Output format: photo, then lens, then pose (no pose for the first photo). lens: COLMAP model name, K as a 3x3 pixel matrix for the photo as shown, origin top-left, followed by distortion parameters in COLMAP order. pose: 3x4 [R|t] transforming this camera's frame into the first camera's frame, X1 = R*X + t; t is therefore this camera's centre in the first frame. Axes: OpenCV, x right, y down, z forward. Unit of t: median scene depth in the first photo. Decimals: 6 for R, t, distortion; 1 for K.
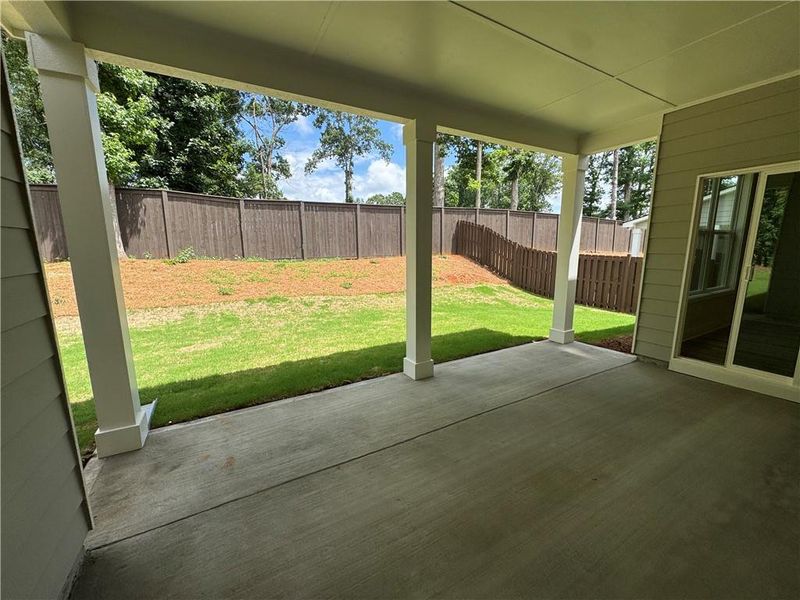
lens RADIAL K [[321.7, 0, 397.3], [0, 321.7, 301.3], [0, 0, 1]] dist [-0.002251, 0.000281]
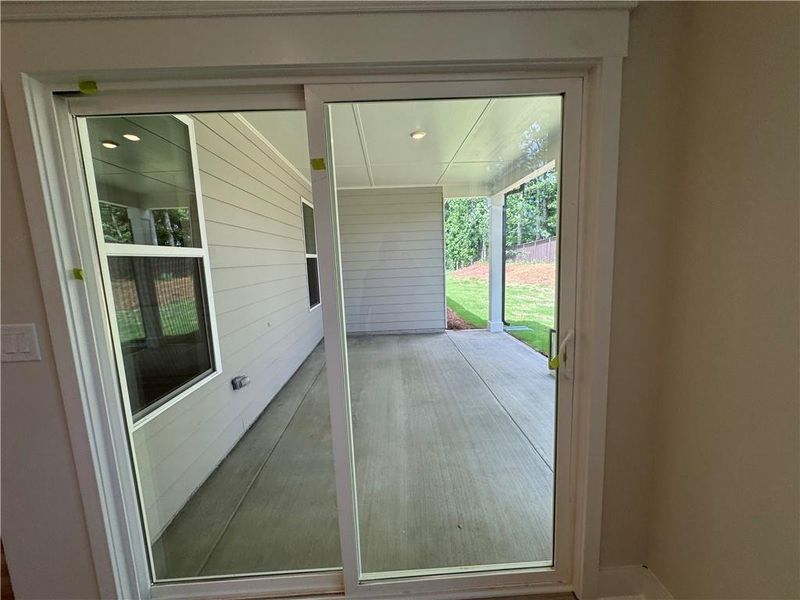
lens RADIAL K [[321.7, 0, 397.7], [0, 321.7, 298.2], [0, 0, 1]] dist [-0.002251, 0.000281]
pose [[-0.467314, 0.133786, -0.873910, 1.025137], [-0.108074, 0.972426, 0.206659, -0.160363], [0.877461, 0.191022, -0.439969, 0.769128]]
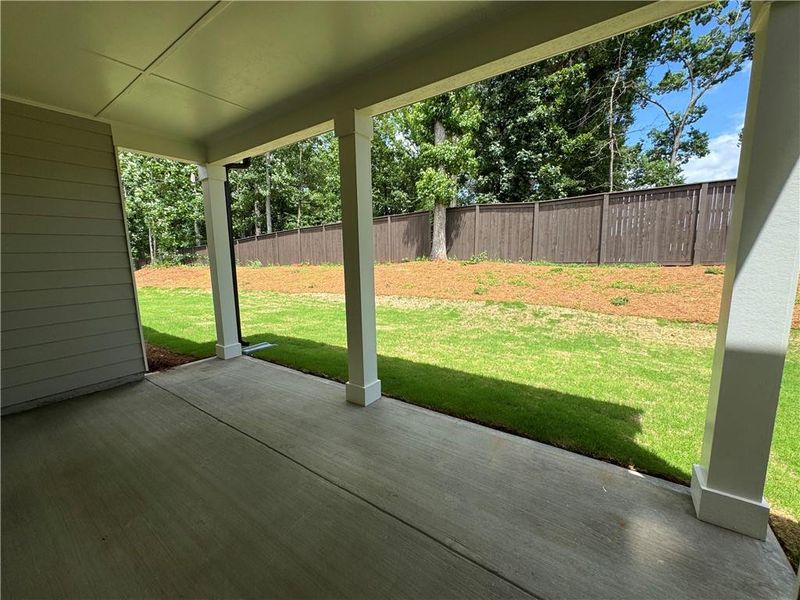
lens RADIAL K [[321.7, 0, 400.6], [0, 321.7, 299.3], [0, 0, 1]] dist [-0.002251, 0.000281]
pose [[0.431795, 0.126504, -0.893056, 0.710297], [-0.135205, 0.988007, 0.074582, -0.099862], [0.891780, 0.088542, 0.443721, 0.556058]]
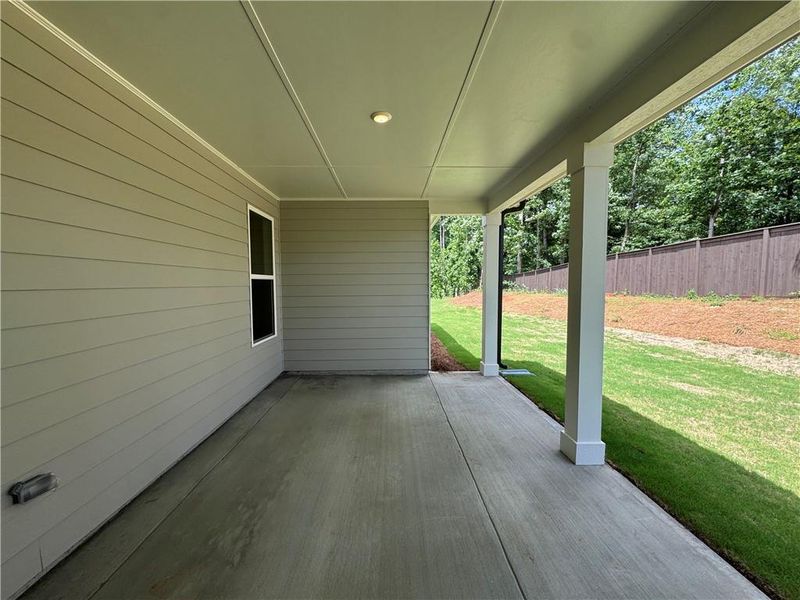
lens RADIAL K [[321.7, 0, 398.1], [0, 321.7, 300.0], [0, 0, 1]] dist [-0.002251, 0.000281]
pose [[-0.468520, 0.056356, -0.881654, 0.765921], [-0.138664, 0.980903, 0.136388, -0.152947], [0.872503, 0.186154, -0.451758, 0.738164]]
